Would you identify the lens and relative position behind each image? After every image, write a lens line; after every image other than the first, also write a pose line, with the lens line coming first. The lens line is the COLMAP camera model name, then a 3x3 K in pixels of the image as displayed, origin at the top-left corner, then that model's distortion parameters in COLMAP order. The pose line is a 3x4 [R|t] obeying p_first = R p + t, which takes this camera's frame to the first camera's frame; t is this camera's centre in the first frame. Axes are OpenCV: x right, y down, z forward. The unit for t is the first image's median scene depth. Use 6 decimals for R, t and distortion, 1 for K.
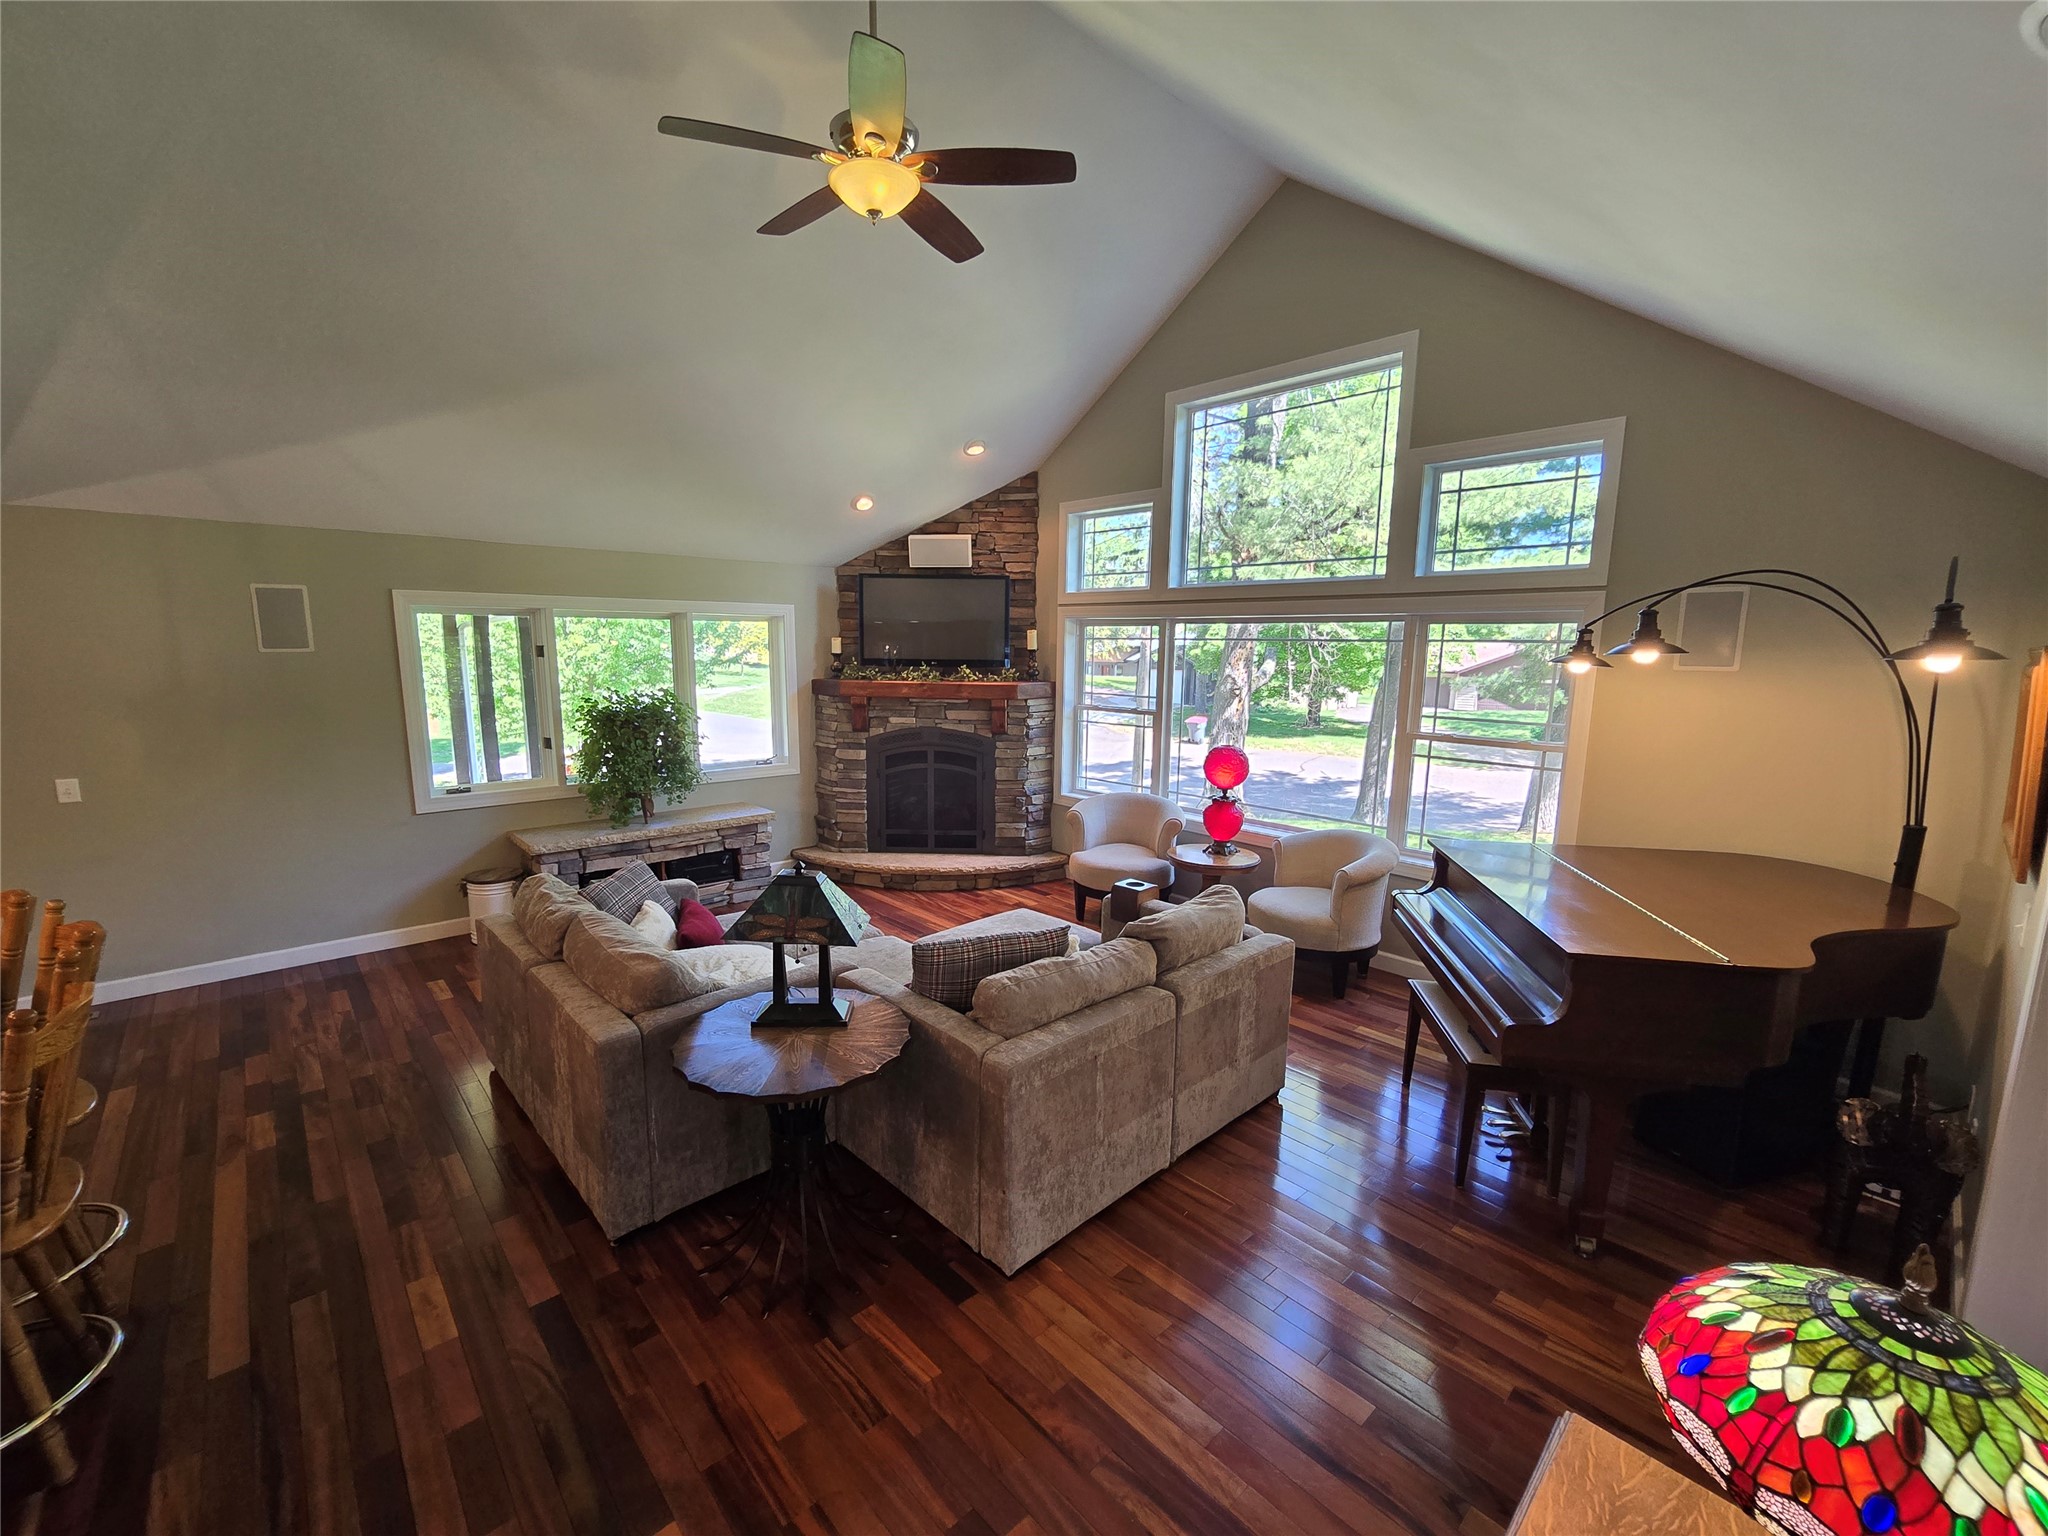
lens RADIAL K [[841.1, 0, 1011.4], [0, 841.1, 785.3], [0, 0, 1]] dist [0.001976, -0.000081]
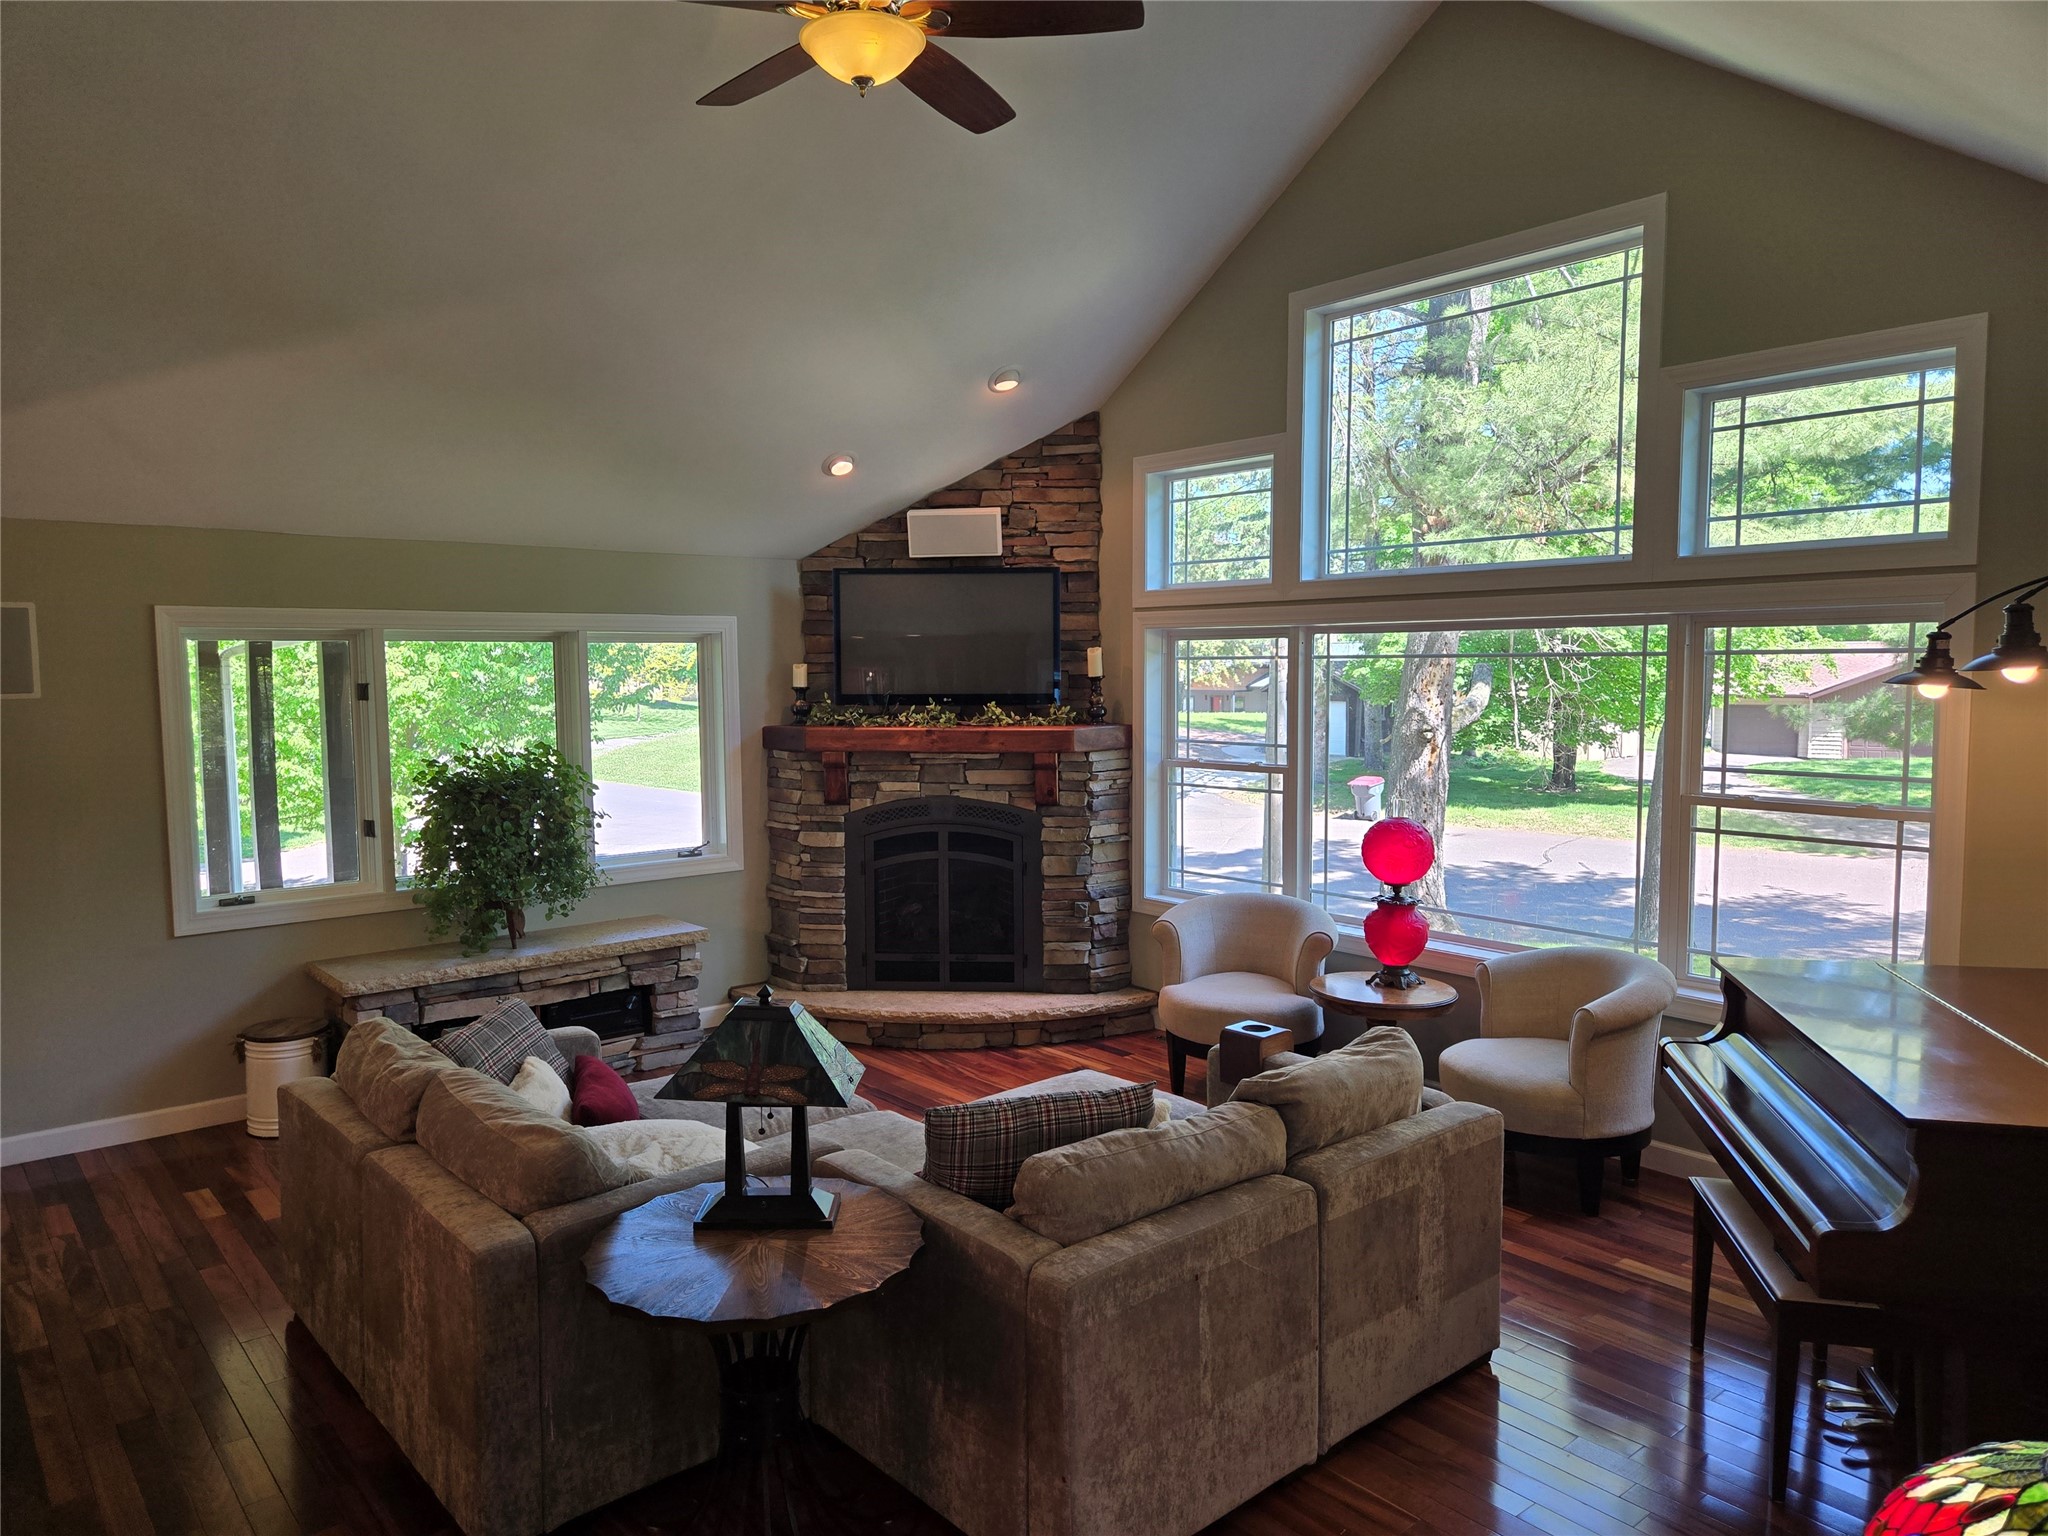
lens RADIAL K [[1357.9, 0, 1046.1], [0, 1357.9, 775.0], [0, 0, 1]] dist [0.073765, -0.058992]
pose [[0.999777, -0.015005, -0.014836, 0.001491], [0.013685, 0.996253, -0.085397, 0.010821], [0.016062, 0.085175, 0.996237, -0.105312]]
